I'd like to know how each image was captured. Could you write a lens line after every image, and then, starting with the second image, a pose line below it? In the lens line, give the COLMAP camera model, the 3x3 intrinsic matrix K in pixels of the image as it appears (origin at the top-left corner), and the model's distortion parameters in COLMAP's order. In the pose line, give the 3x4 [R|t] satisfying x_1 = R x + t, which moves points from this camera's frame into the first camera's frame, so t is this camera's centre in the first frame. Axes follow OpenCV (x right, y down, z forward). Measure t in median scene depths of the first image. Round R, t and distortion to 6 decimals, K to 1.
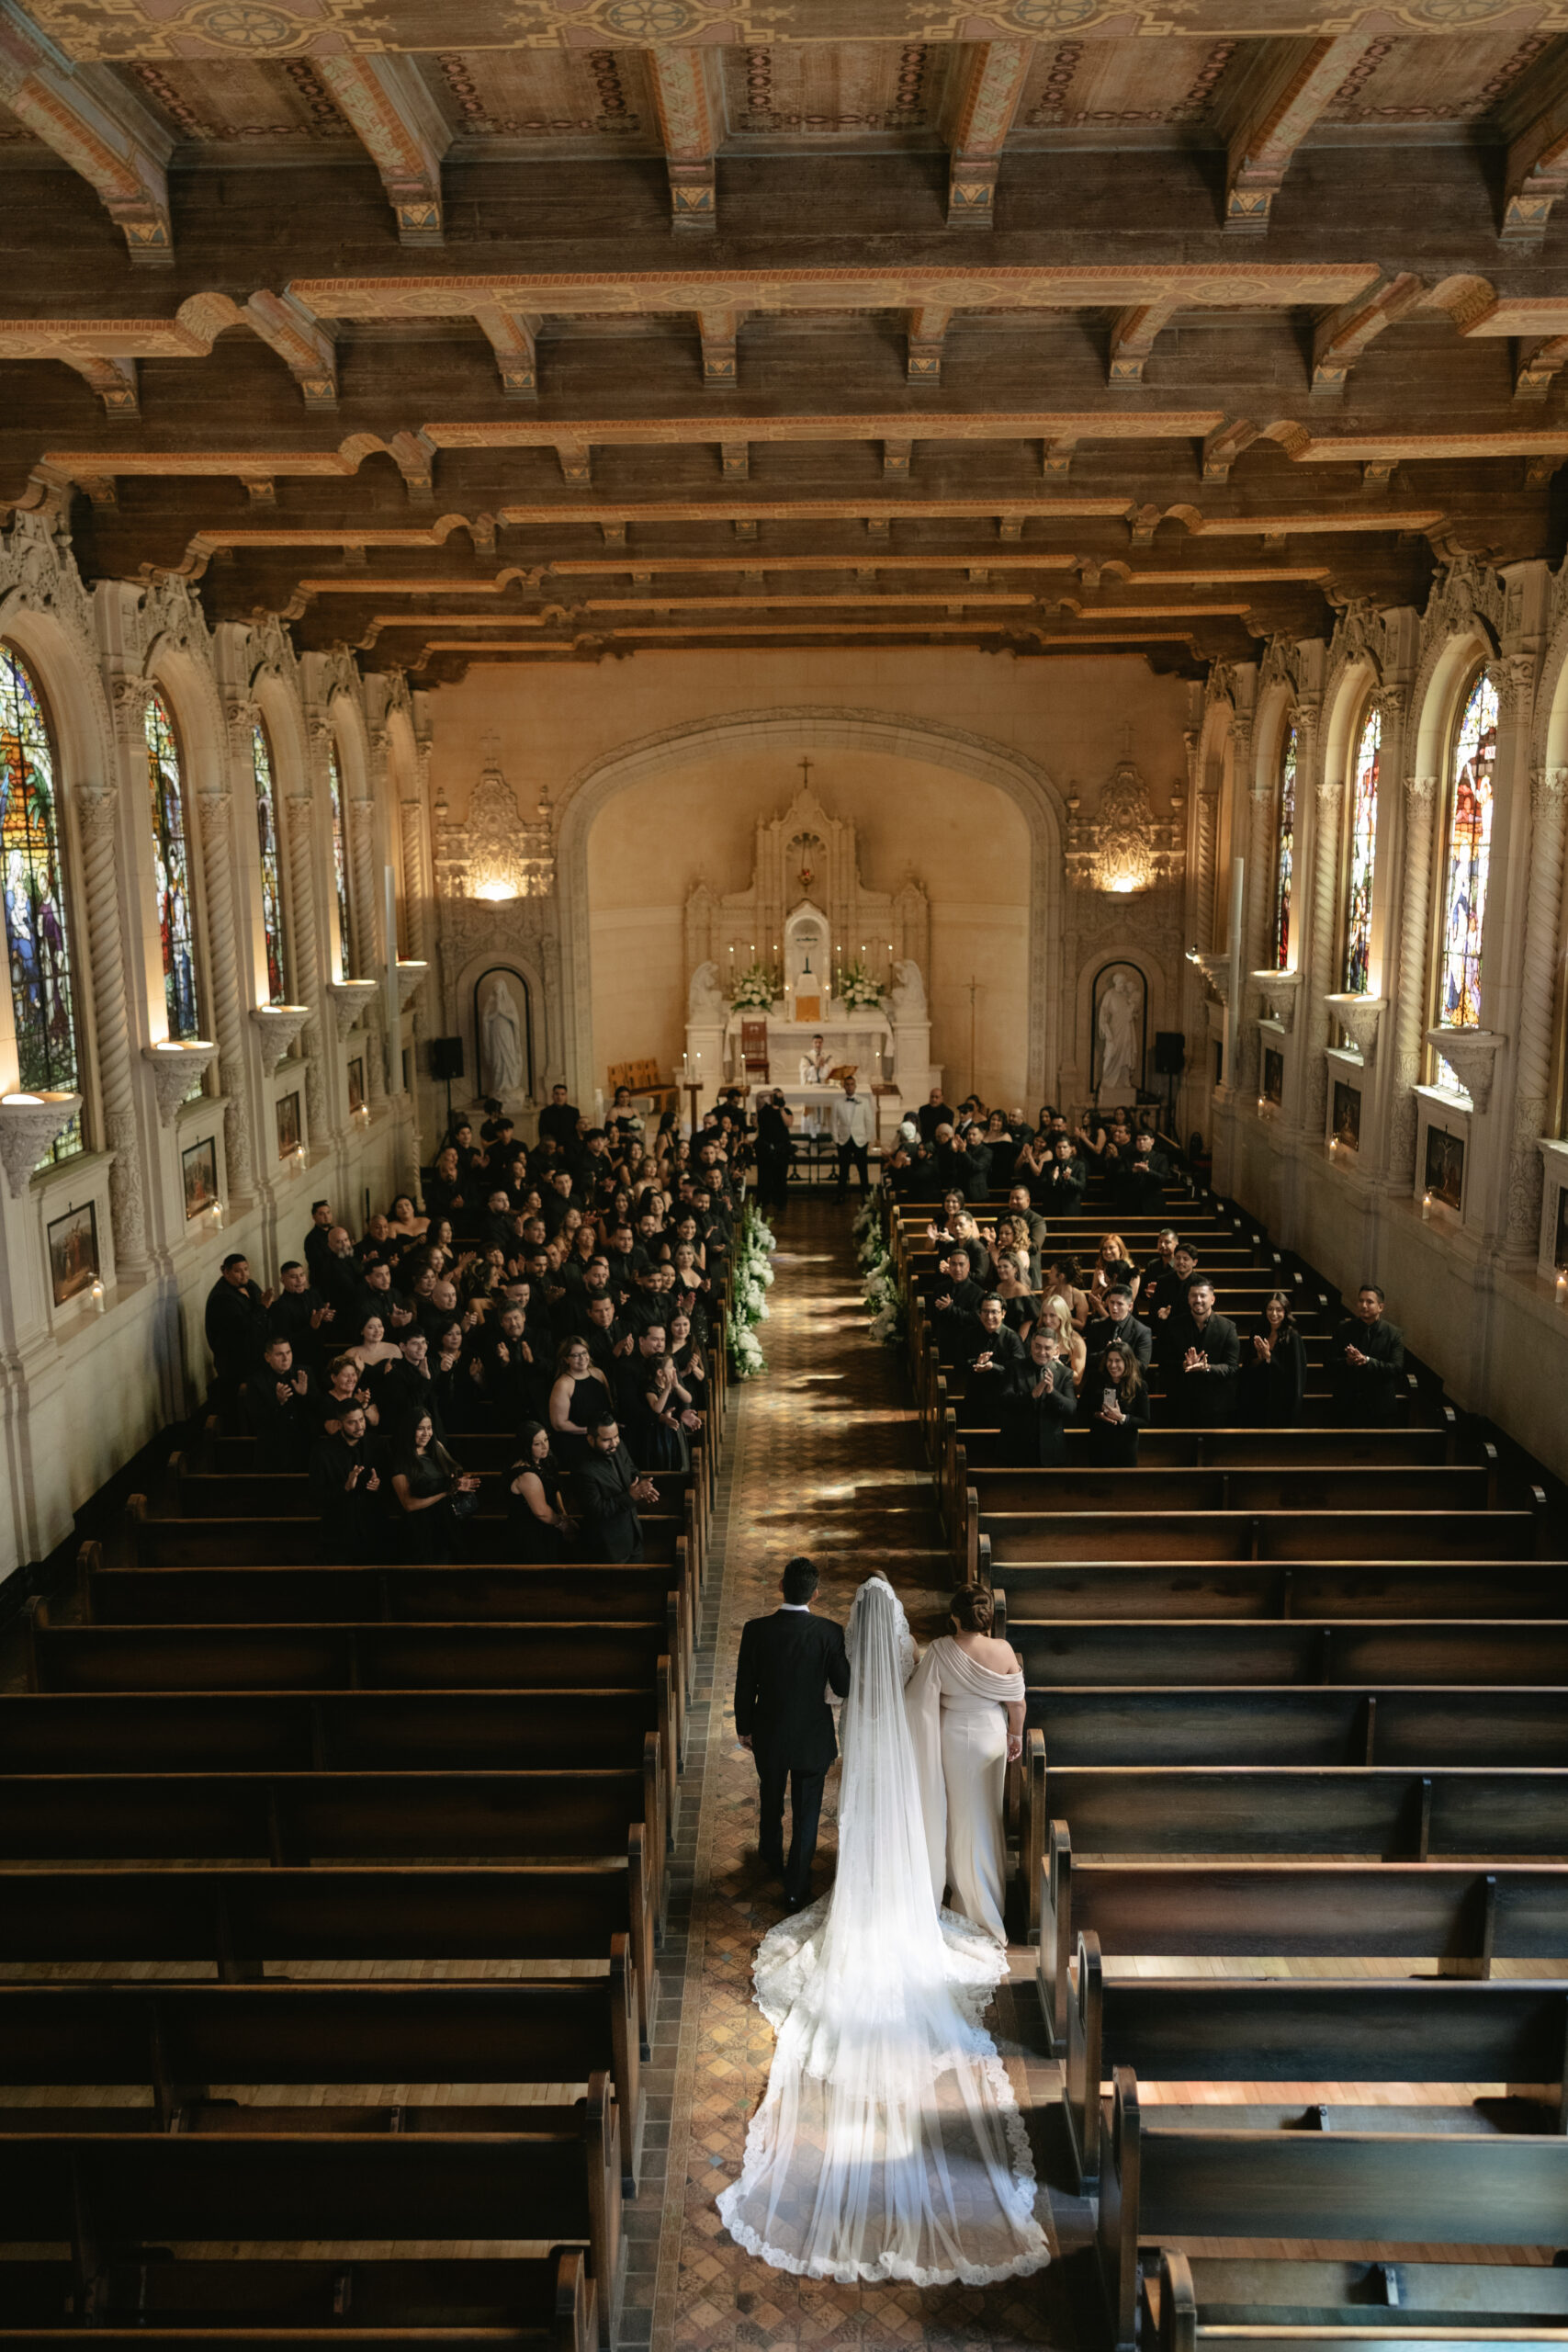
lens RADIAL K [[1814.0, 0, 774.3], [0, 1814.0, 1180.7], [0, 0, 1]] dist [0.023539, -0.019408]
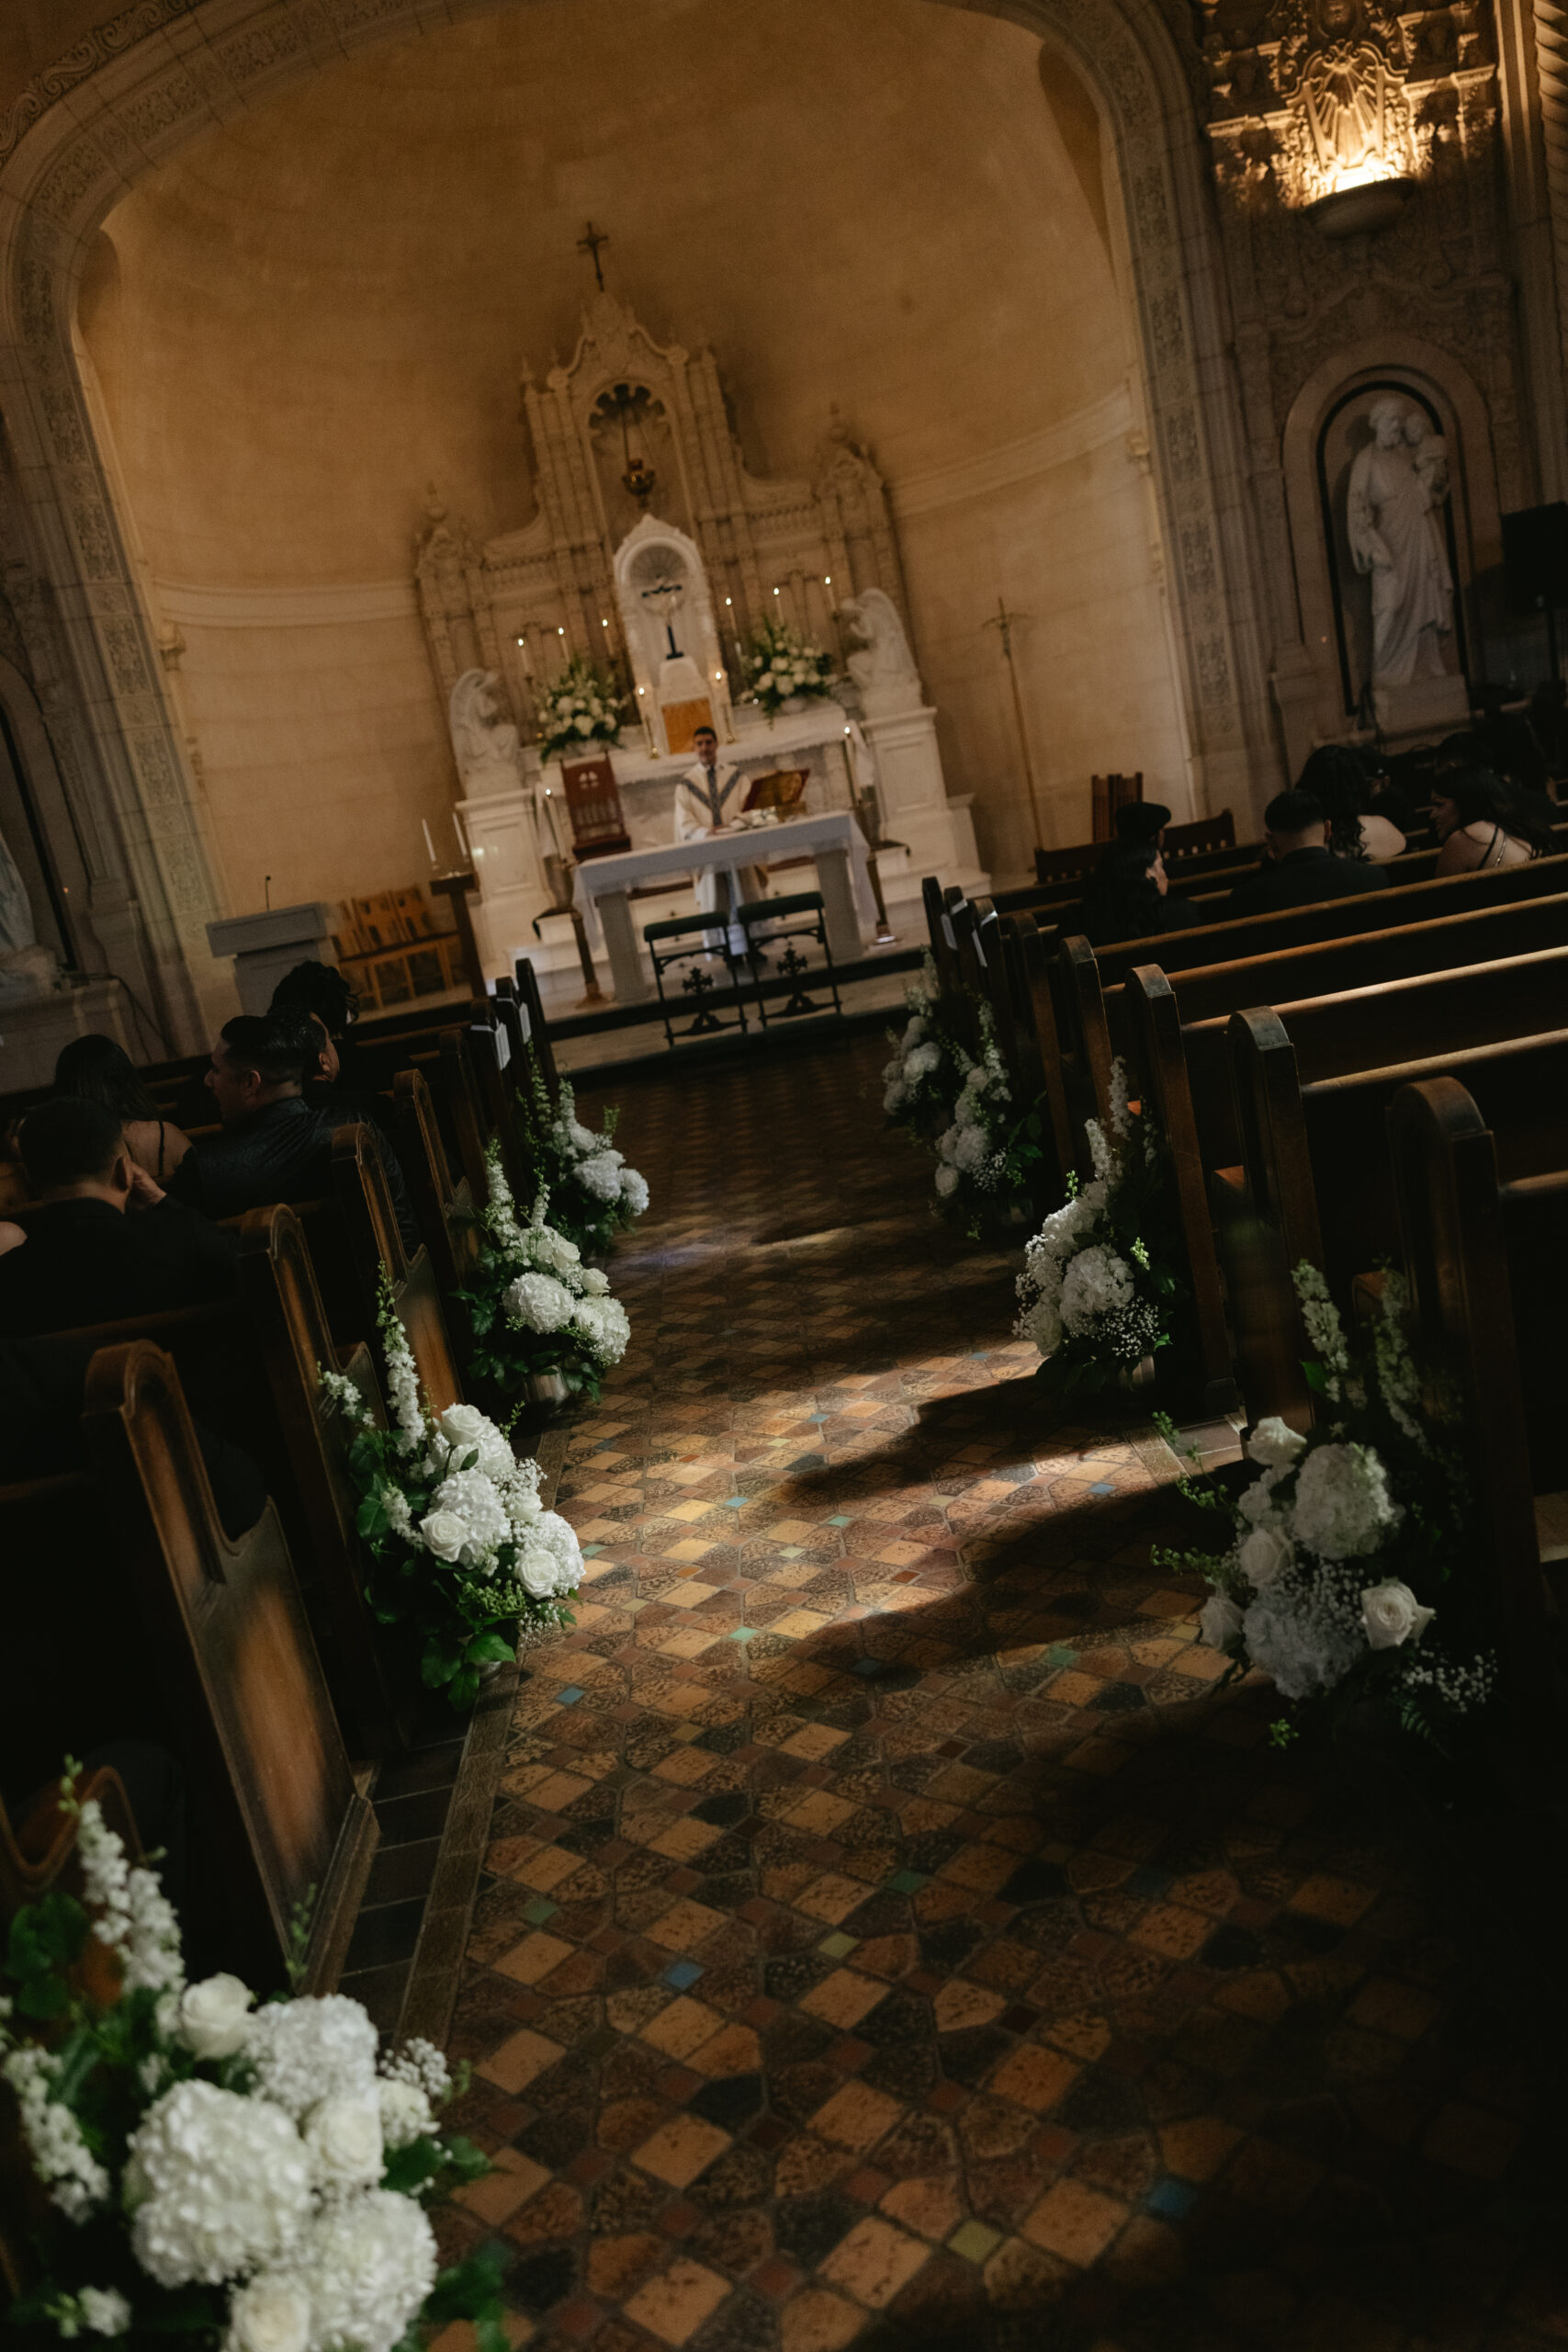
lens RADIAL K [[1814.0, 0, 777.8], [0, 1814.0, 1178.6], [0, 0, 1]] dist [0.023539, -0.019408]
pose [[0.982091, -0.188053, 0.011550, 0.013193], [0.187719, 0.981898, 0.025251, 0.020561], [-0.016089, -0.022631, 0.999614, 0.492189]]
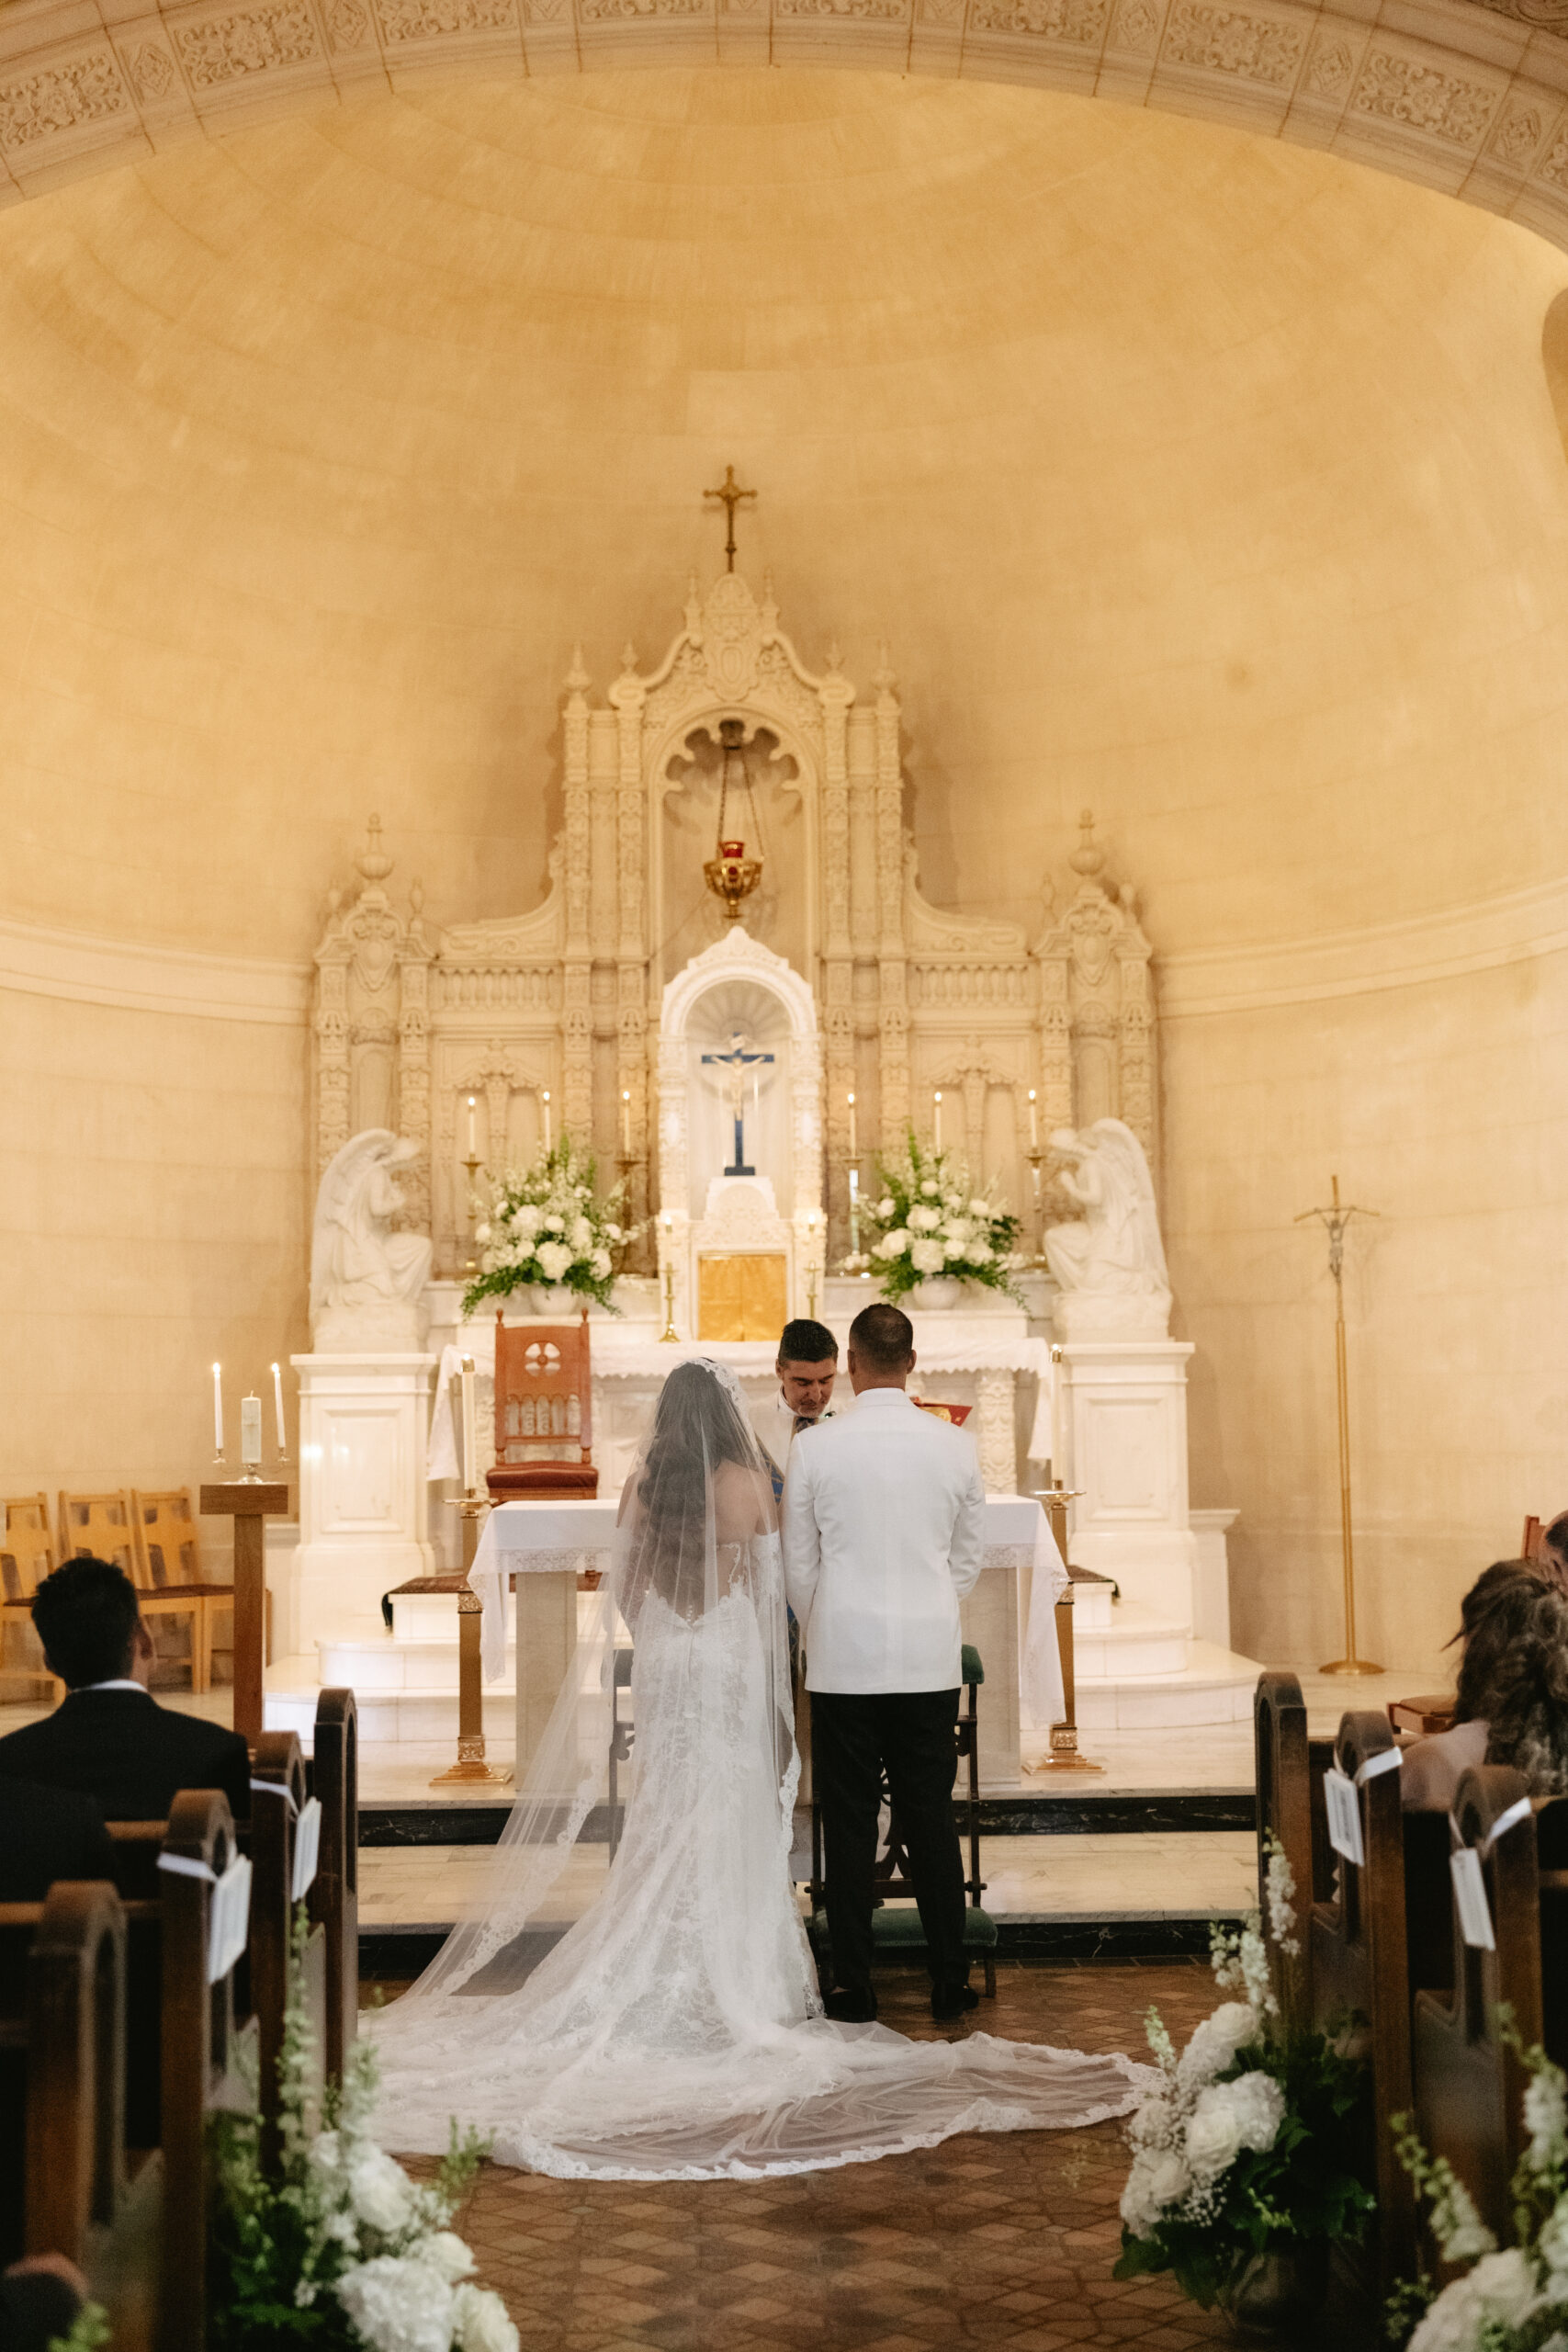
lens RADIAL K [[2987.3, 0, 786.9], [0, 2987.3, 1184.2], [0, 0, 1]] dist [-0.007956, 0.000000]
pose [[0.999236, -0.000626, 0.039074, 0.007544], [0.011032, 0.963724, -0.266673, 0.009918], [-0.037490, 0.266901, 0.962995, 0.558532]]
